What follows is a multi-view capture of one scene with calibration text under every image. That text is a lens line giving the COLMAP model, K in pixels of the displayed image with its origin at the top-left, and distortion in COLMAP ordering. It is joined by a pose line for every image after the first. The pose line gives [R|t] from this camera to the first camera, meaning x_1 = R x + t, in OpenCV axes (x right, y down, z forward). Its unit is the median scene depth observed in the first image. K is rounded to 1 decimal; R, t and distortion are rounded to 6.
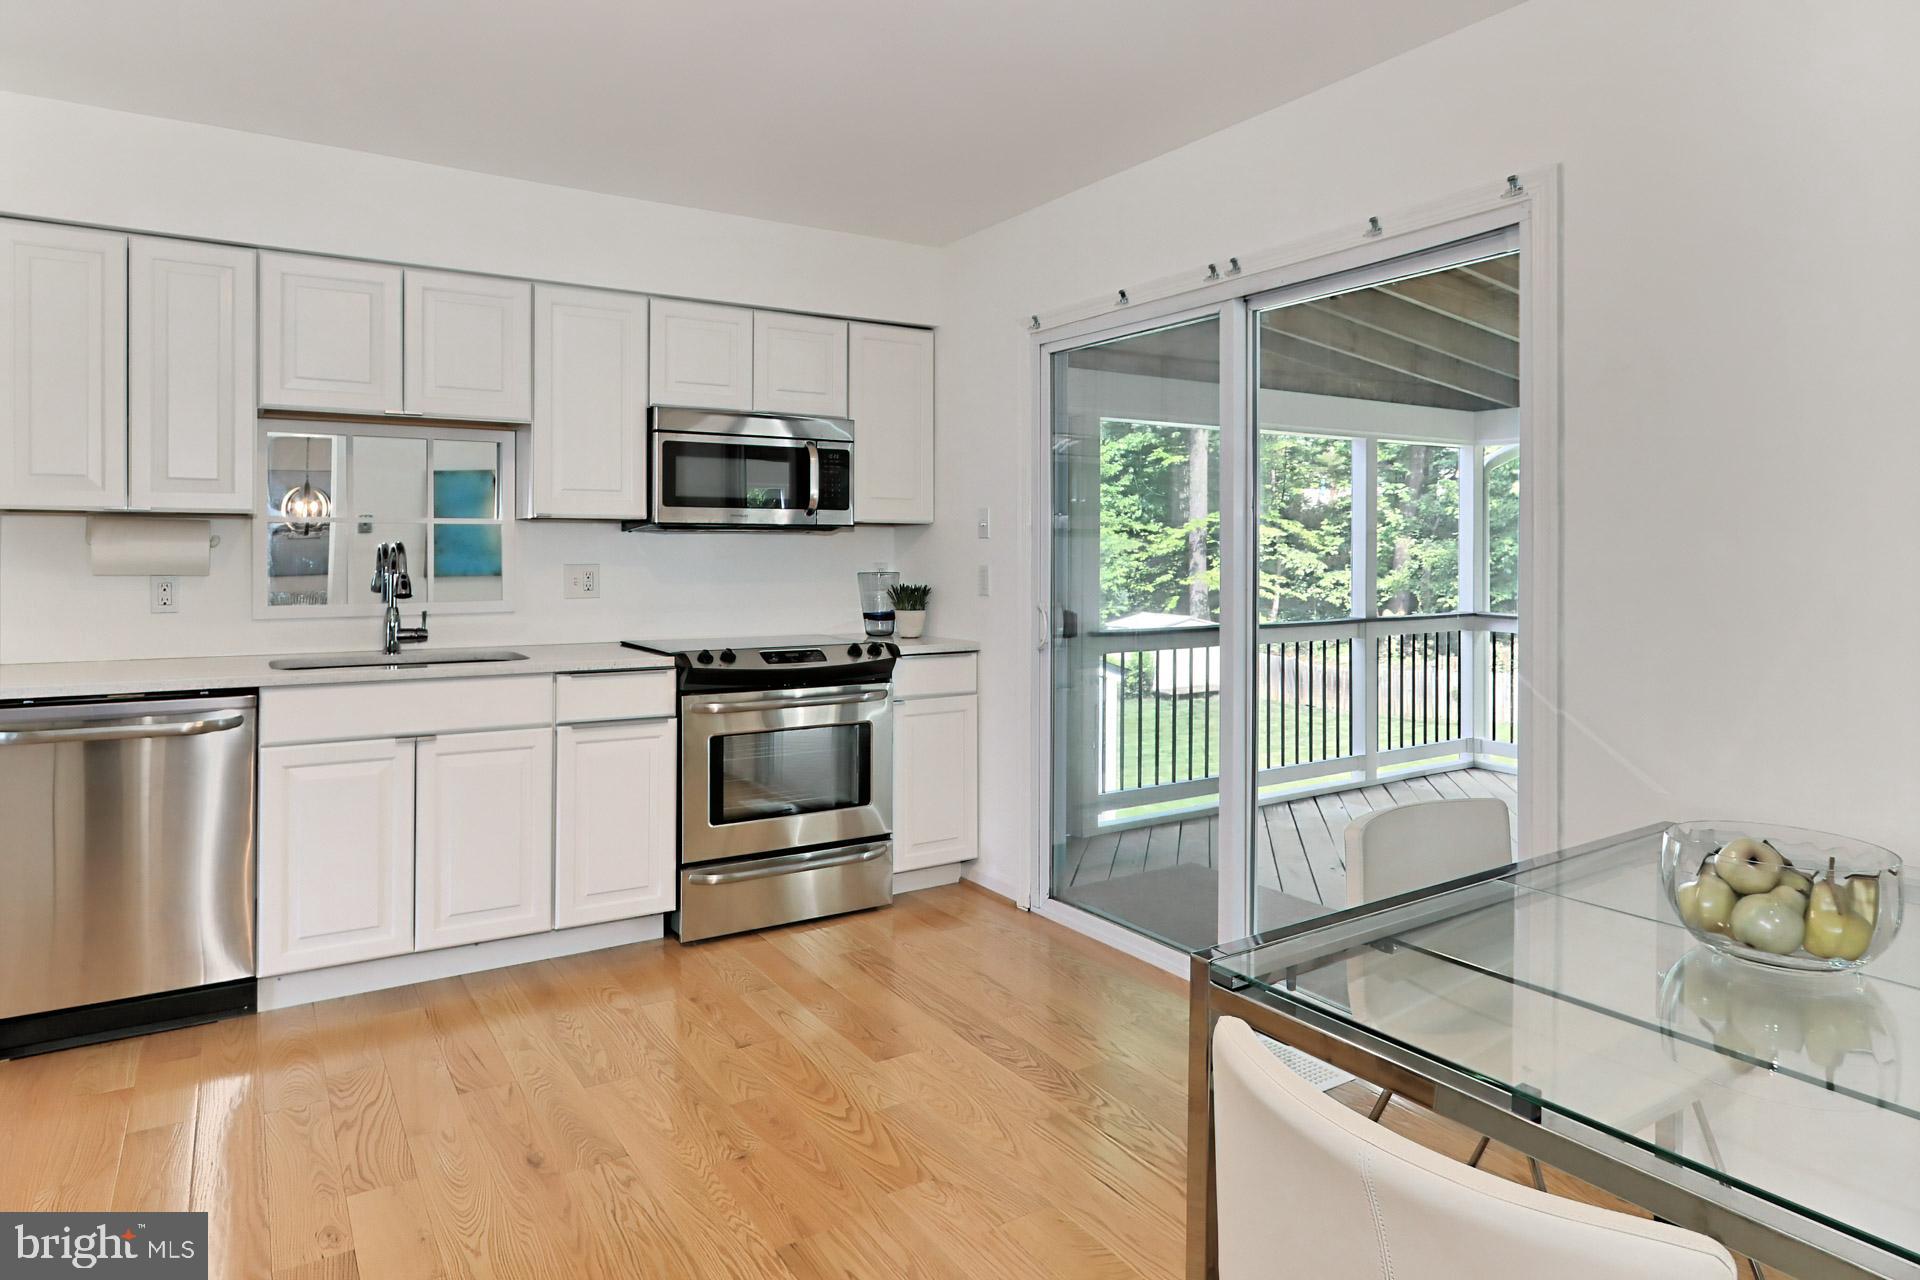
lens RADIAL K [[1136.1, 0, 937.9], [0, 1136.1, 553.6], [0, 0, 1]] dist [-0.016507, 0.007764]
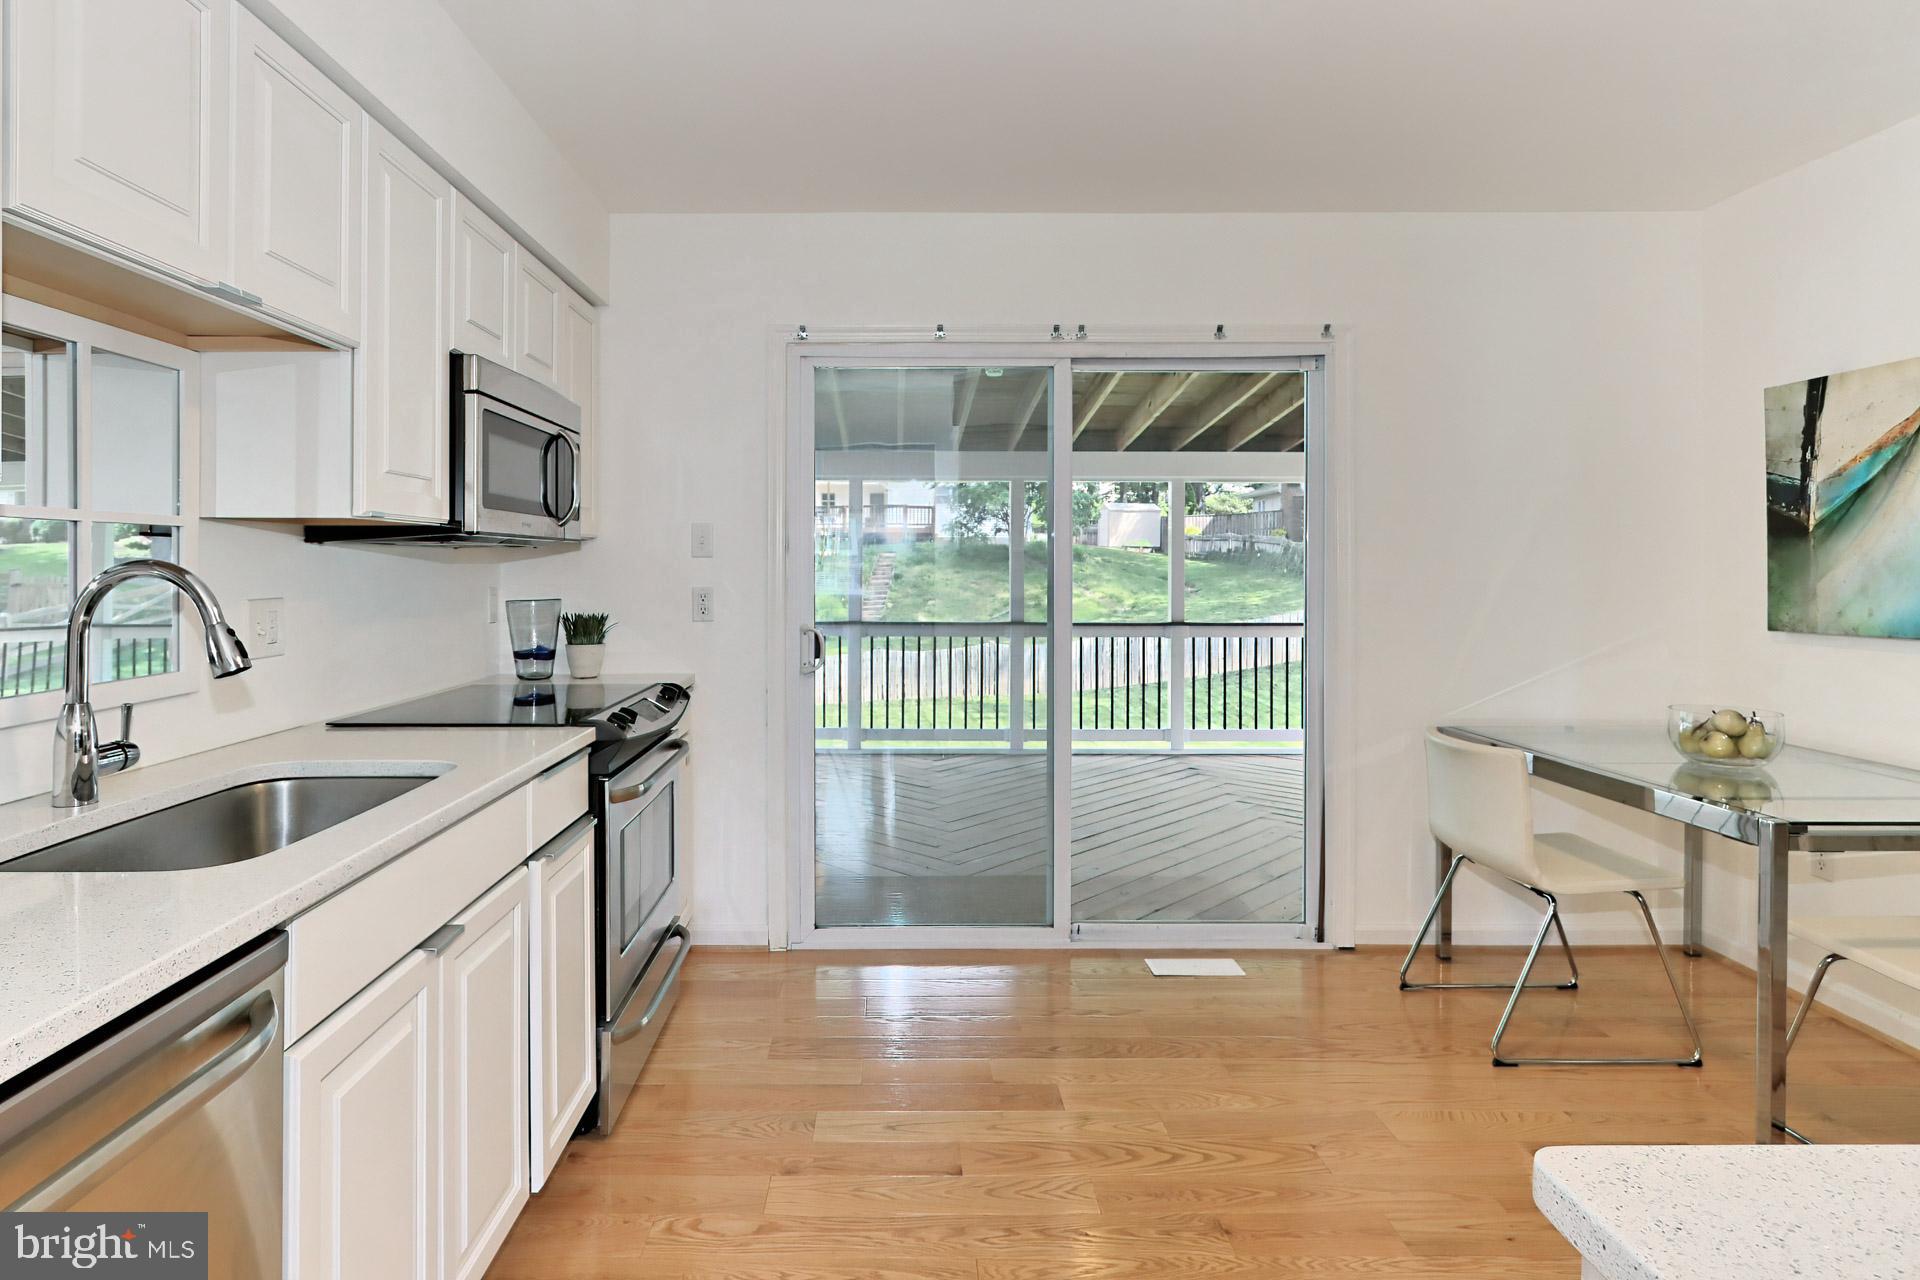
lens RADIAL K [[1049.2, 0, 878.3], [0, 1049.2, 561.7], [0, 0, 1]] dist [-0.014381, 0.006873]
pose [[0.535747, 0.001503, 0.844377, -0.624692], [0.004890, 0.999976, -0.004883, -0.005308], [-0.844364, 0.006745, 0.535727, 0.468498]]
